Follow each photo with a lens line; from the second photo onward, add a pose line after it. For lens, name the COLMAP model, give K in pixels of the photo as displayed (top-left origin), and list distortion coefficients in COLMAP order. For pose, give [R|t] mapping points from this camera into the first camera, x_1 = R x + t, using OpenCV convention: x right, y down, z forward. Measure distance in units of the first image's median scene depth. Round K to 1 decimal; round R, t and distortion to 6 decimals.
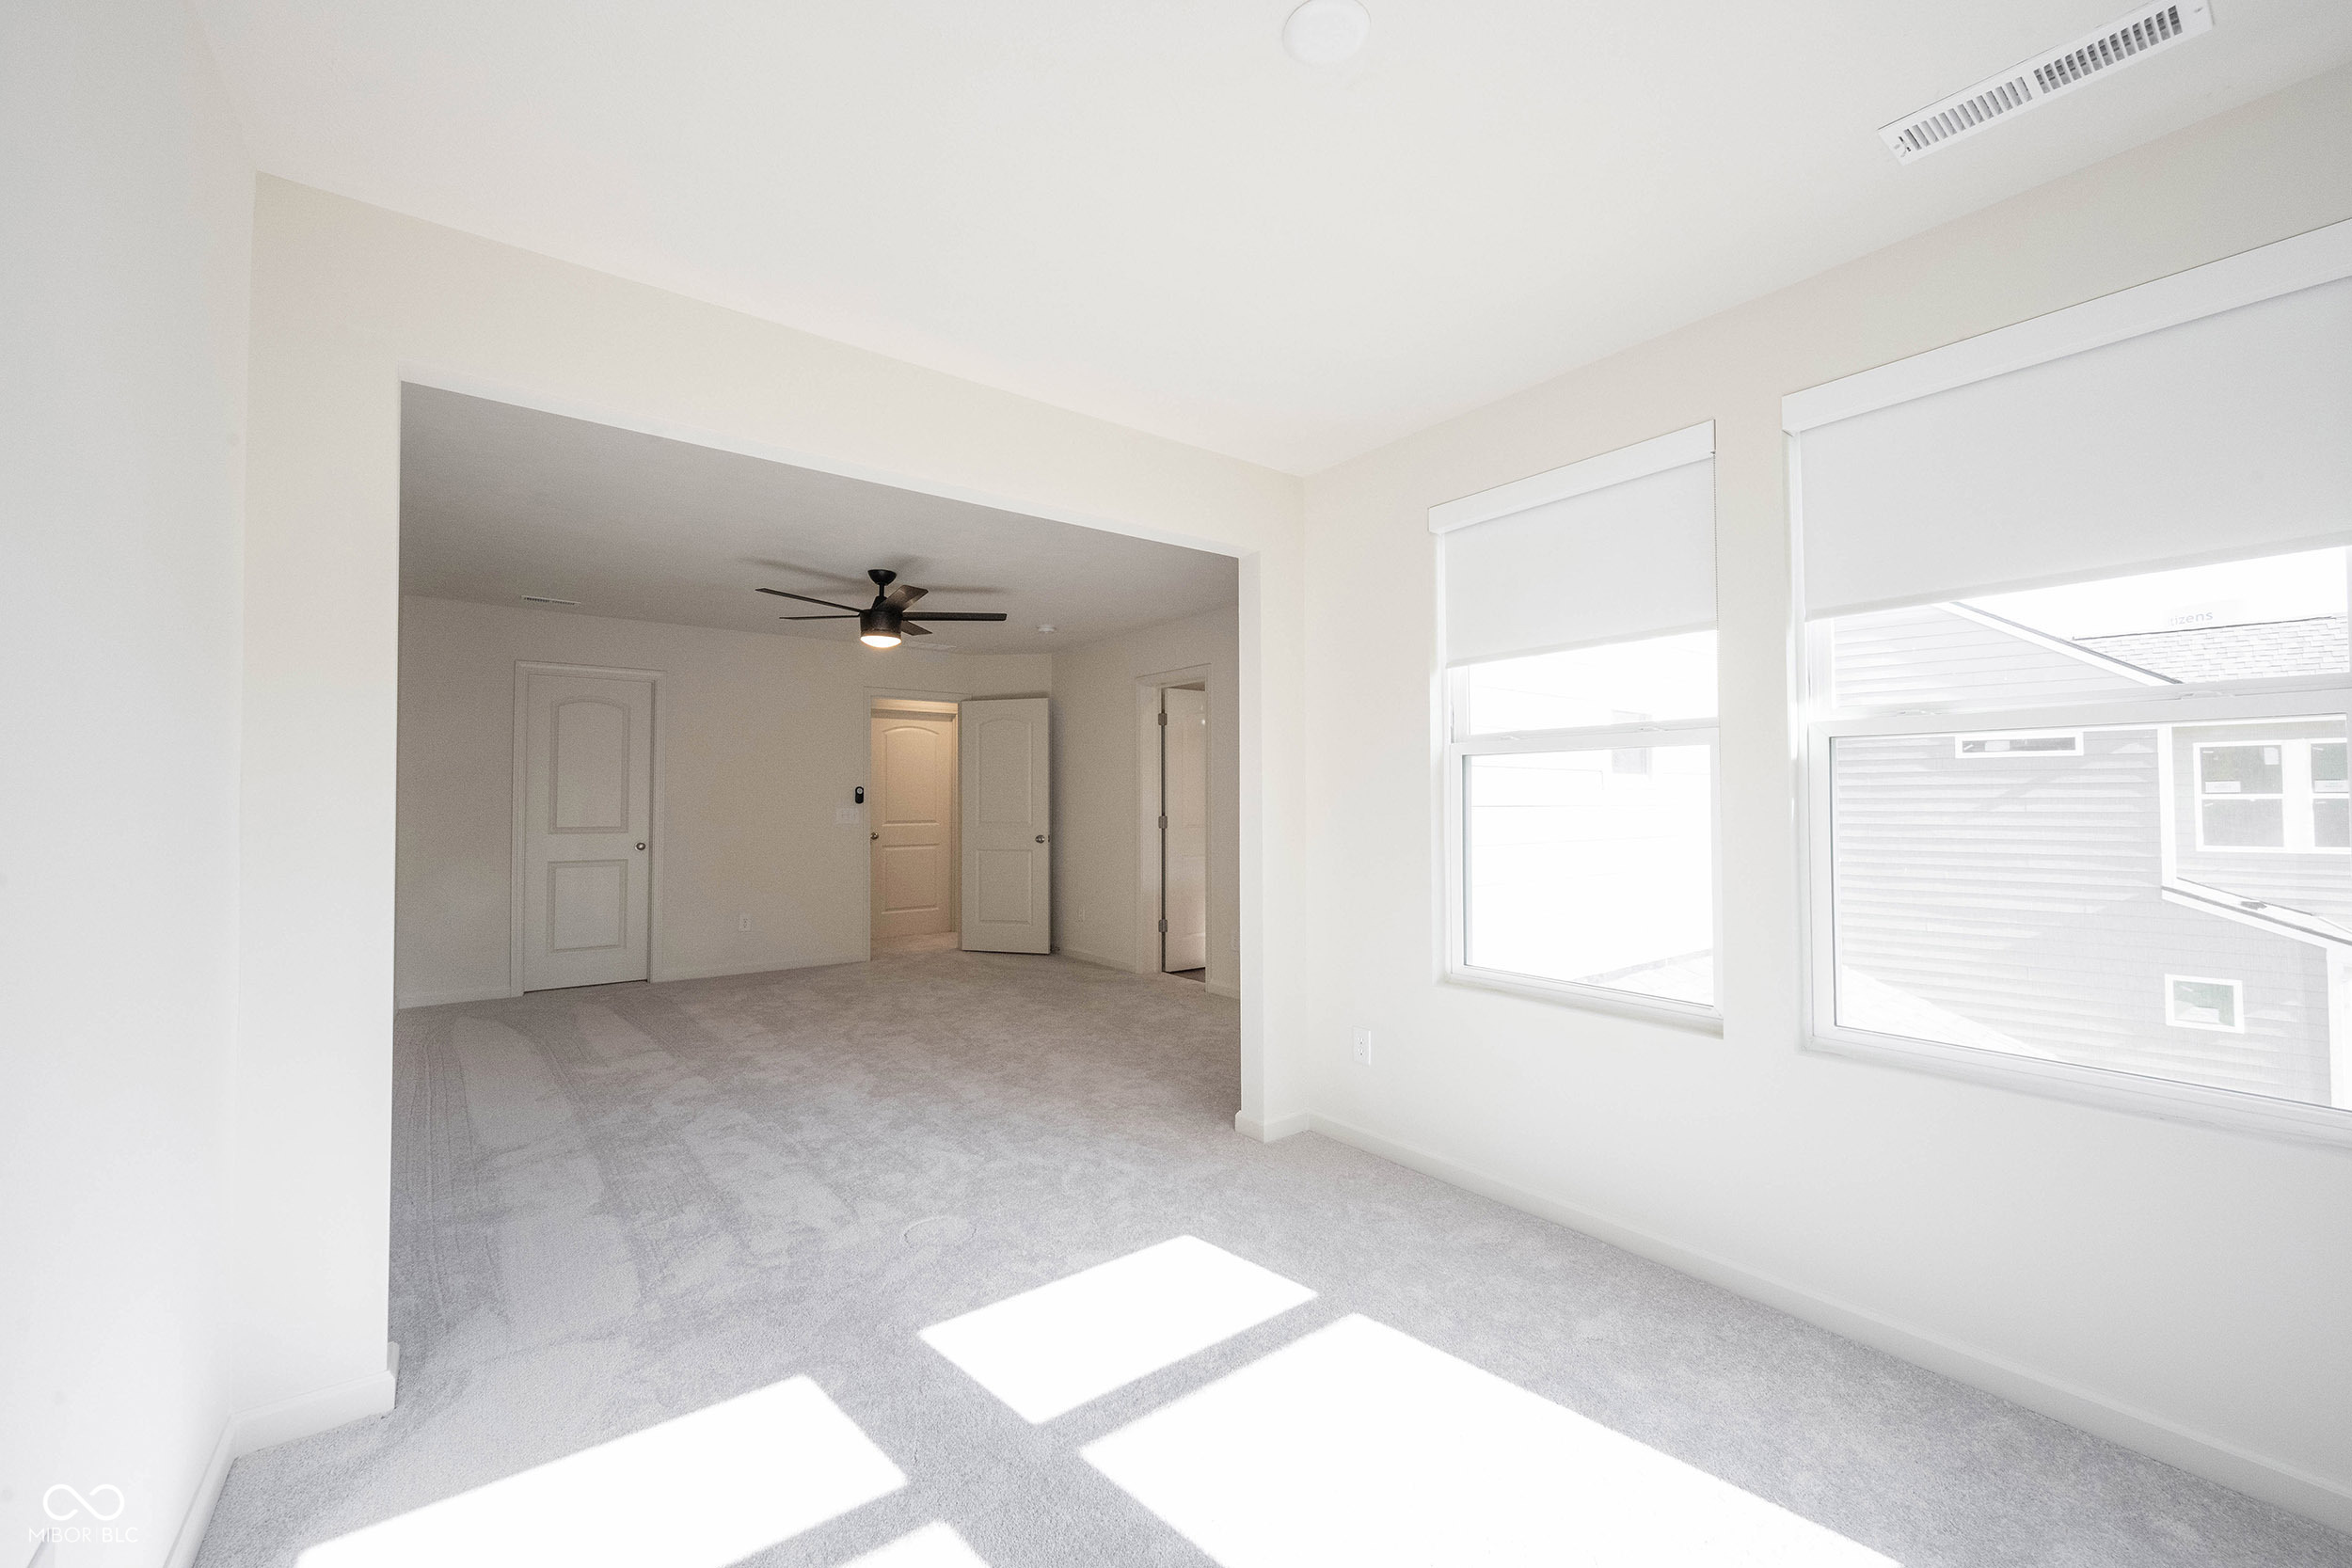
lens RADIAL K [[926.3, 0, 1174.4], [0, 926.3, 783.7], [0, 0, 1]] dist [-0.000617, 0.000330]
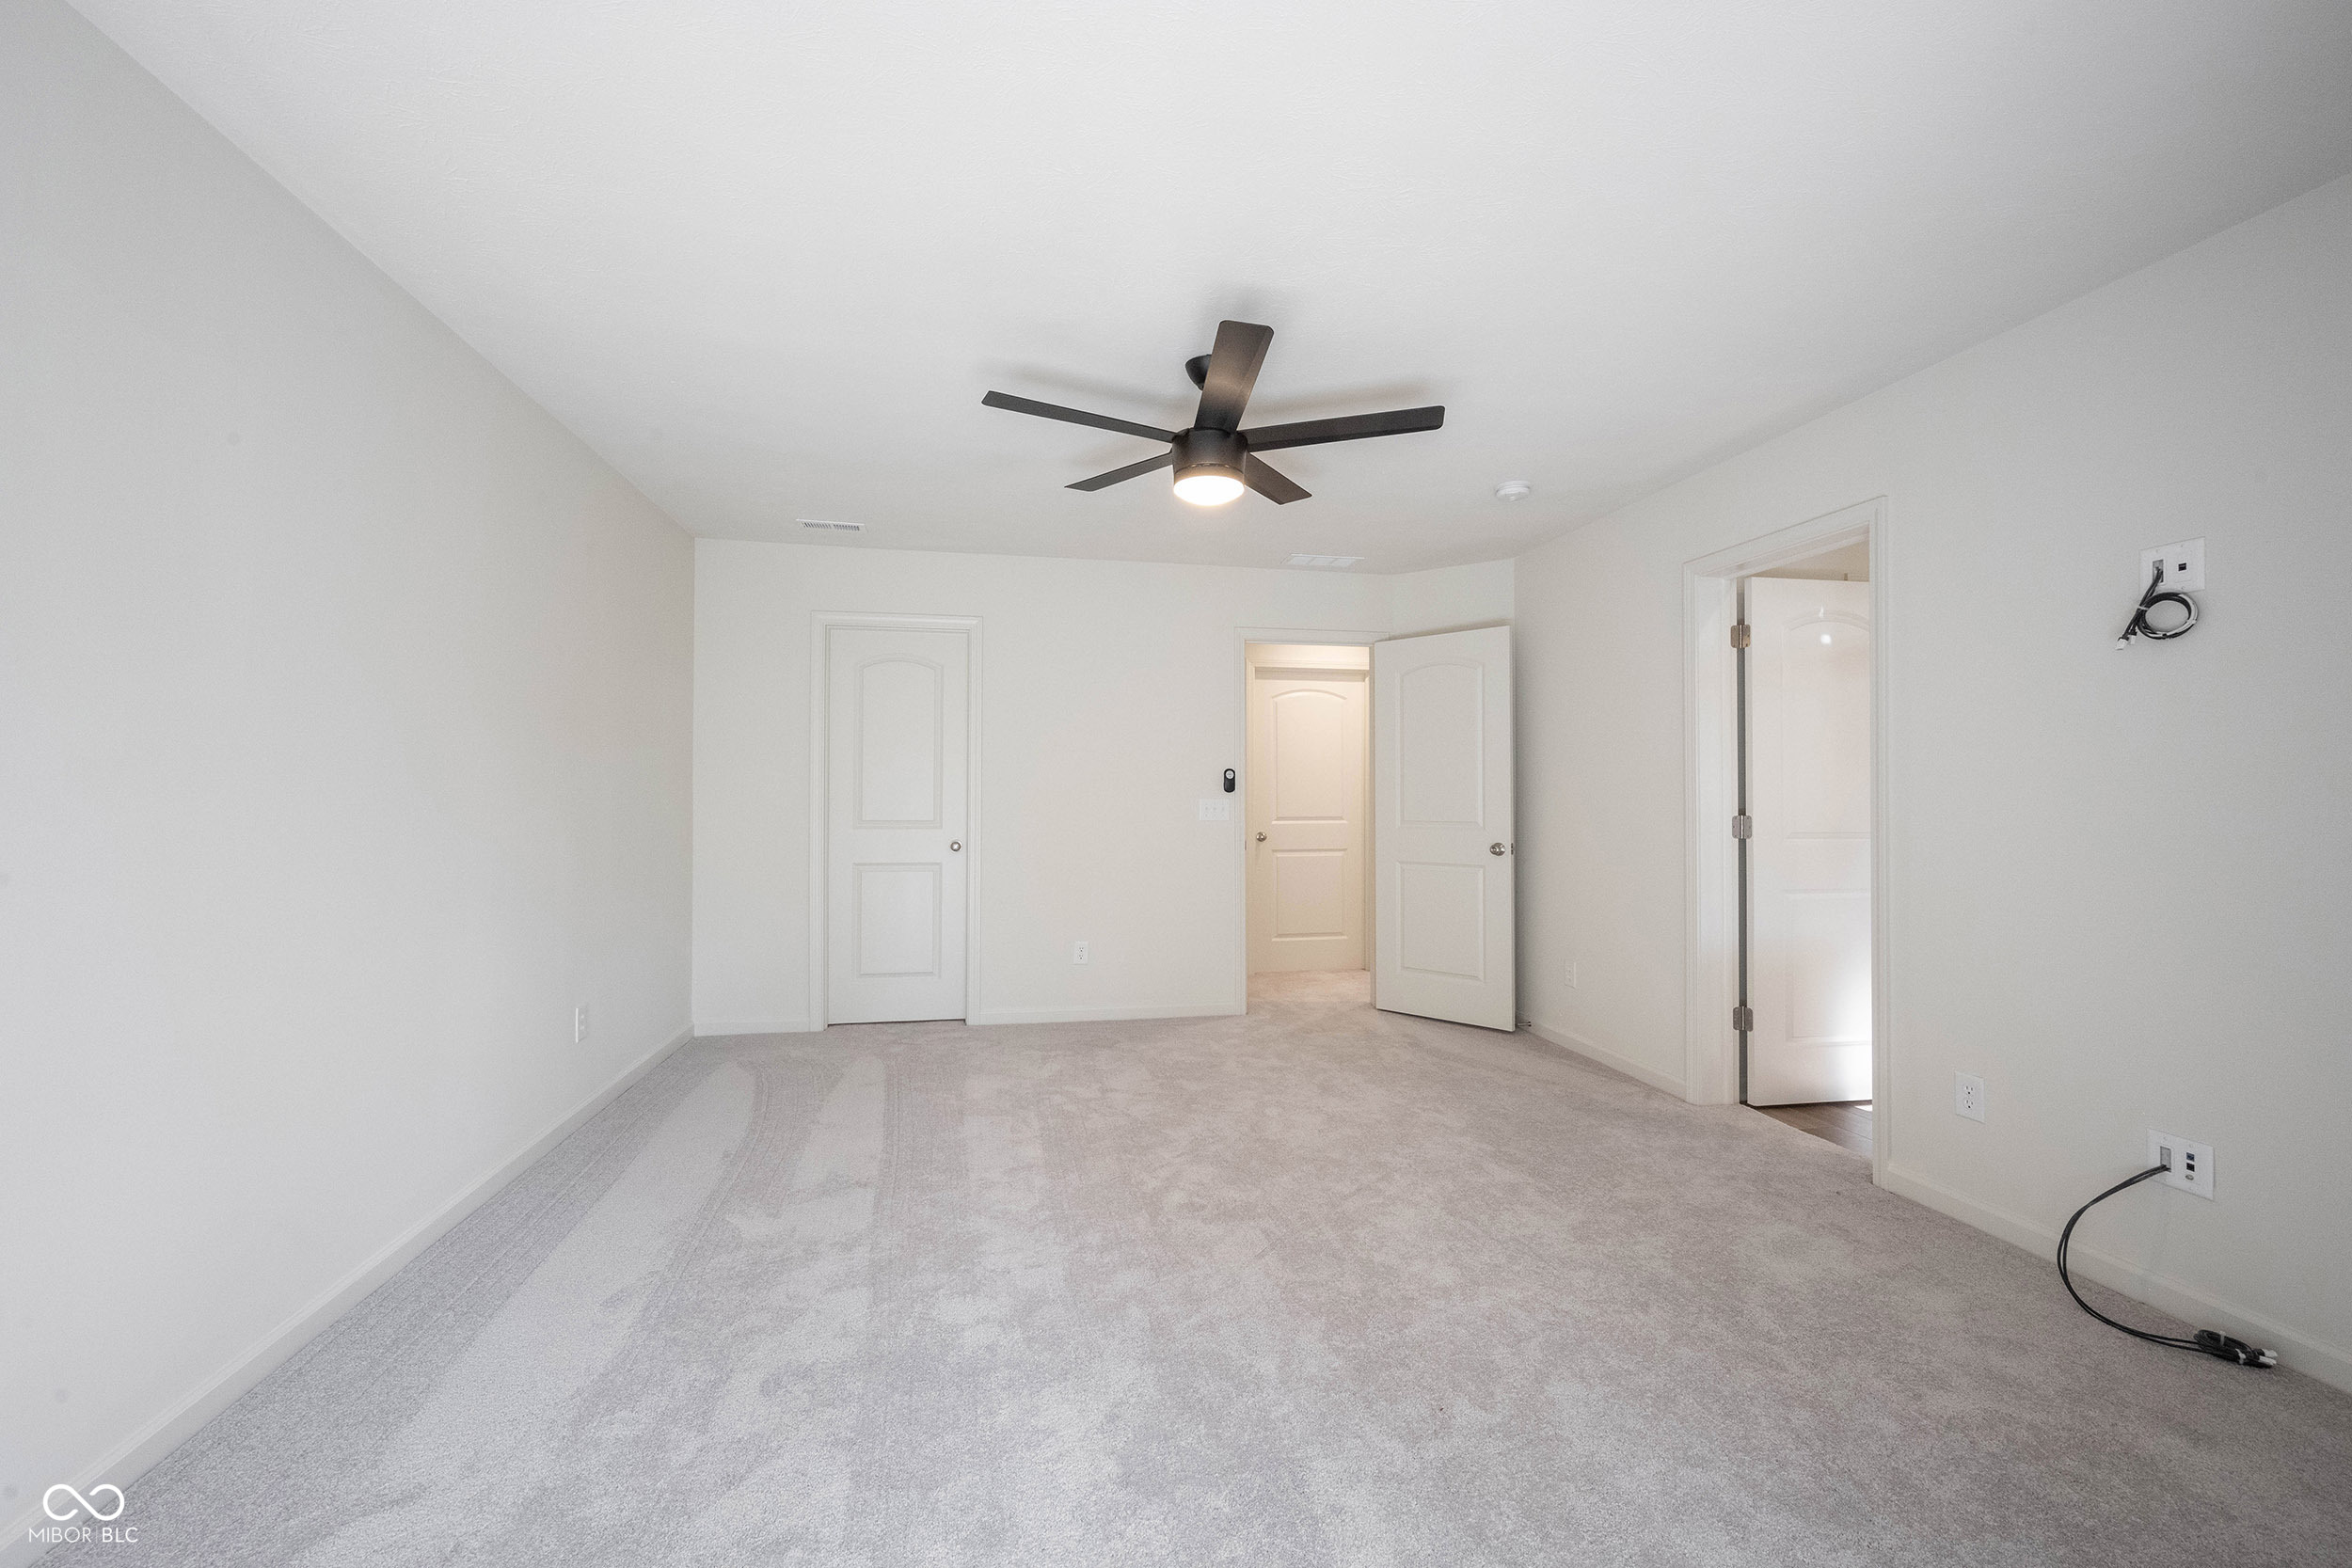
lens RADIAL K [[926.3, 0, 1174.4], [0, 926.3, 783.7], [0, 0, 1]] dist [-0.000617, 0.000330]
pose [[0.897465, -0.002718, -0.441077, -0.071365], [0.004754, 0.999983, 0.003510, 0.013146], [0.441060, -0.005247, 0.897462, 0.376256]]
